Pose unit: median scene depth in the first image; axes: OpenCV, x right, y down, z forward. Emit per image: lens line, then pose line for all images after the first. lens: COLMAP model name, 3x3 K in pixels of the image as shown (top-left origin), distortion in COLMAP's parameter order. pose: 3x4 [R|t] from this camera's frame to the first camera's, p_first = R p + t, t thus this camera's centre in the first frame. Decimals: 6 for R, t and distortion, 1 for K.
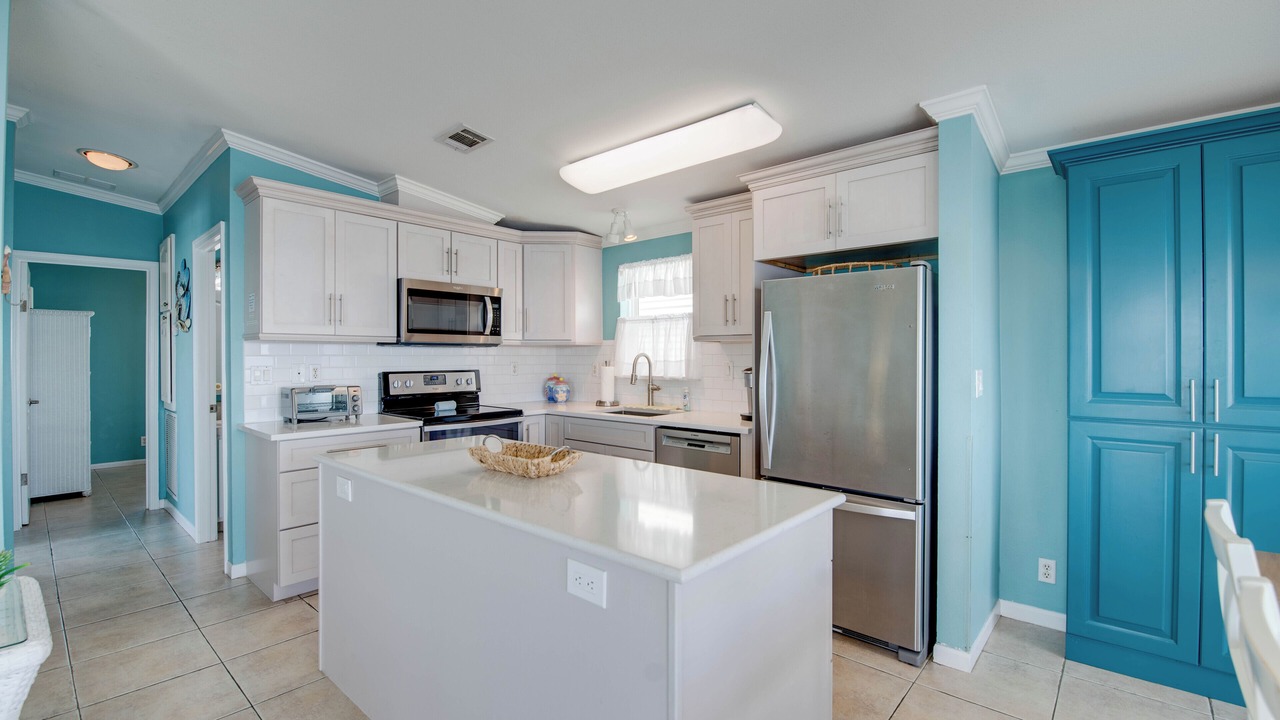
lens RADIAL K [[554.8, 0, 640.1], [0, 554.8, 359.1], [0, 0, 1]] dist [-0.000448, 0.000016]
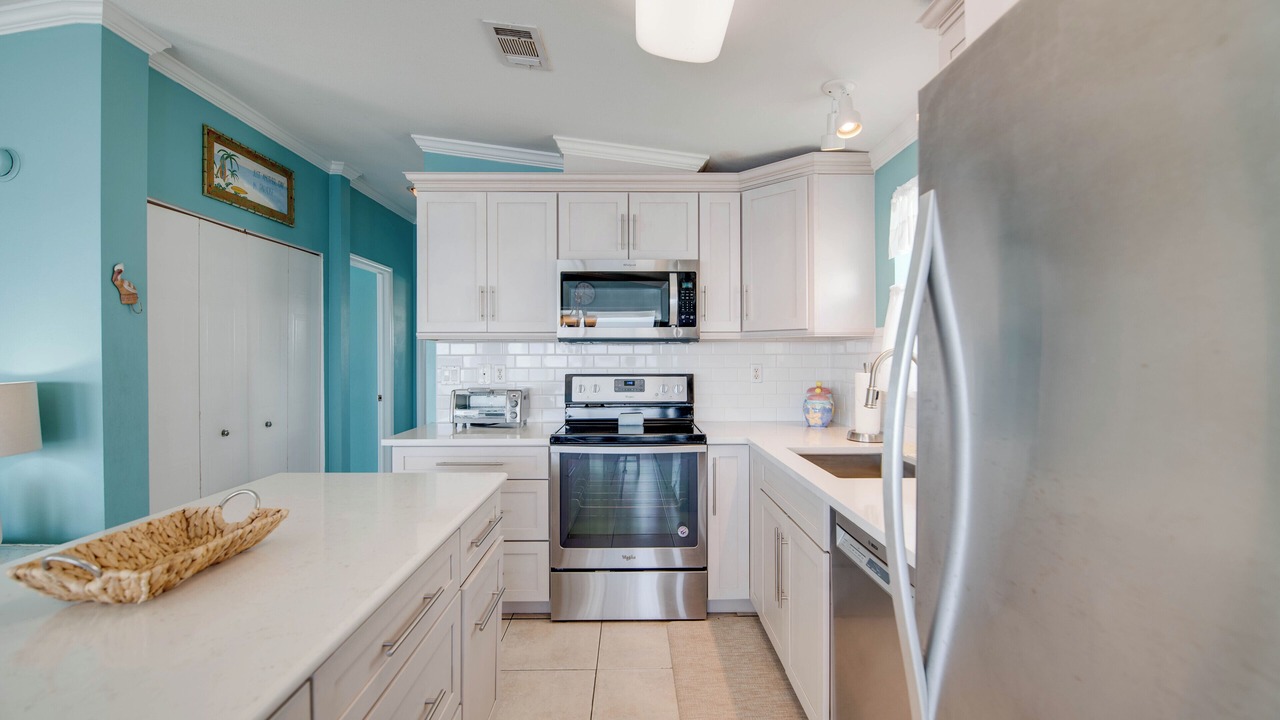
lens RADIAL K [[554.8, 0, 639.4], [0, 554.8, 357.0], [0, 0, 1]] dist [-0.000448, 0.000016]
pose [[0.674724, -0.000029, -0.738070, 0.226501], [-0.002448, 0.999994, -0.002277, -0.001447], [0.738066, 0.003343, 0.674720, 0.479225]]
